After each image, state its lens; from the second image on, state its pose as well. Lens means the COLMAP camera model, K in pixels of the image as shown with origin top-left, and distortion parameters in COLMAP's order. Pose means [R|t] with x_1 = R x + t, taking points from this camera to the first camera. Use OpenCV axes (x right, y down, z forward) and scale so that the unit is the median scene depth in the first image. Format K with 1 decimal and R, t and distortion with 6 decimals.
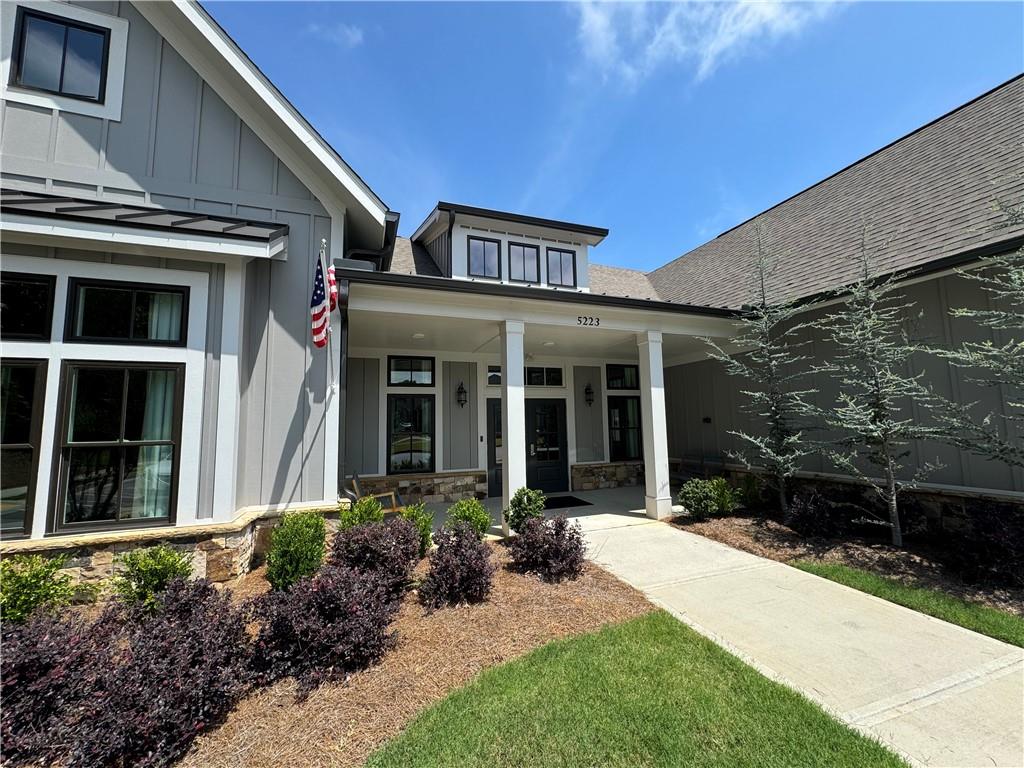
lens RADIAL K [[405.5, 0, 512.0], [0, 405.5, 384.0], [0, 0, 1]] dist [-0.001255, -0.000334]
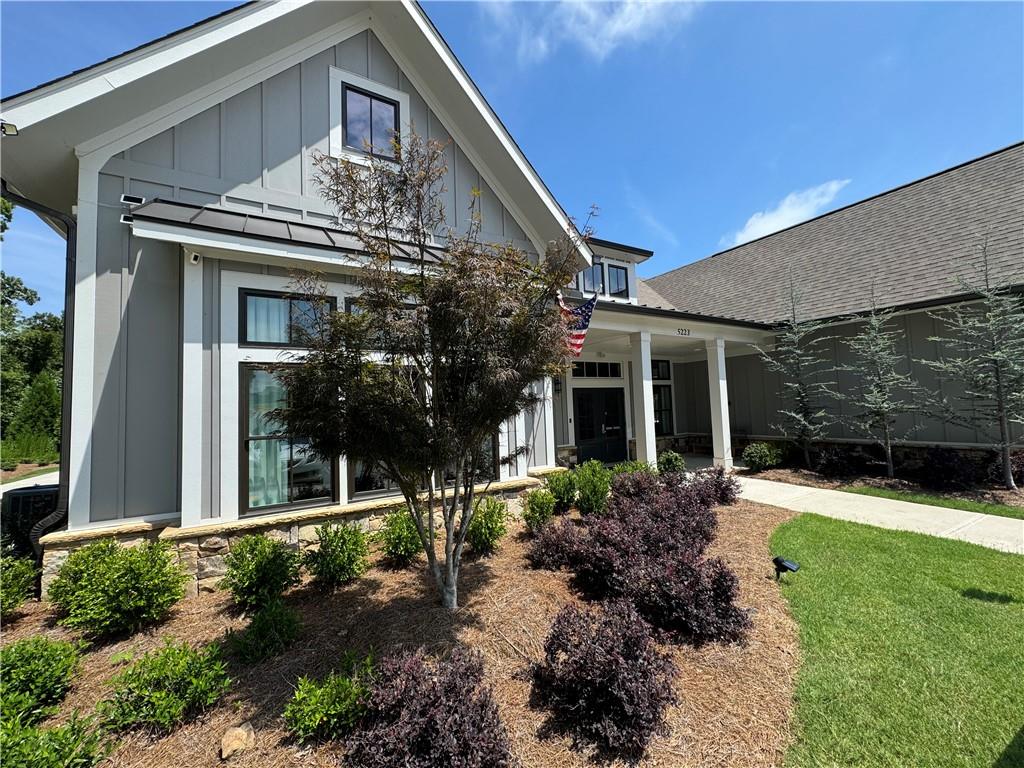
lens RADIAL K [[405.5, 0, 512.0], [0, 405.5, 384.0], [0, 0, 1]] dist [-0.001255, -0.000334]
pose [[0.983753, -0.005907, 0.179429, -0.716692], [-0.000485, 0.999368, 0.035557, -0.031734], [-0.179526, -0.035066, 0.983128, -0.281885]]
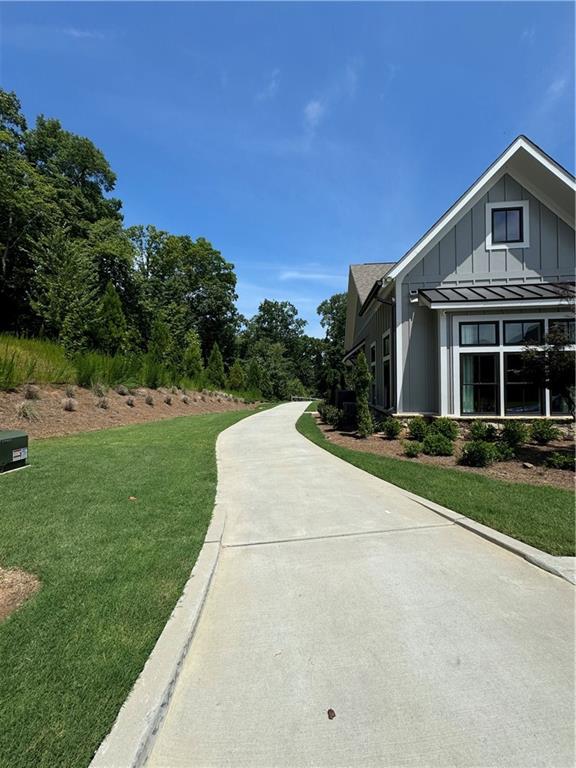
lens RADIAL K [[304.1, 0, 288.0], [0, 304.1, 384.0], [0, 0, 1]] dist [-0.001255, -0.000334]
pose [[0.893068, 0.009265, -0.449826, -1.144583], [0.036523, 0.994995, 0.093006, -0.062115], [0.448437, -0.099490, 0.888260, -1.027849]]
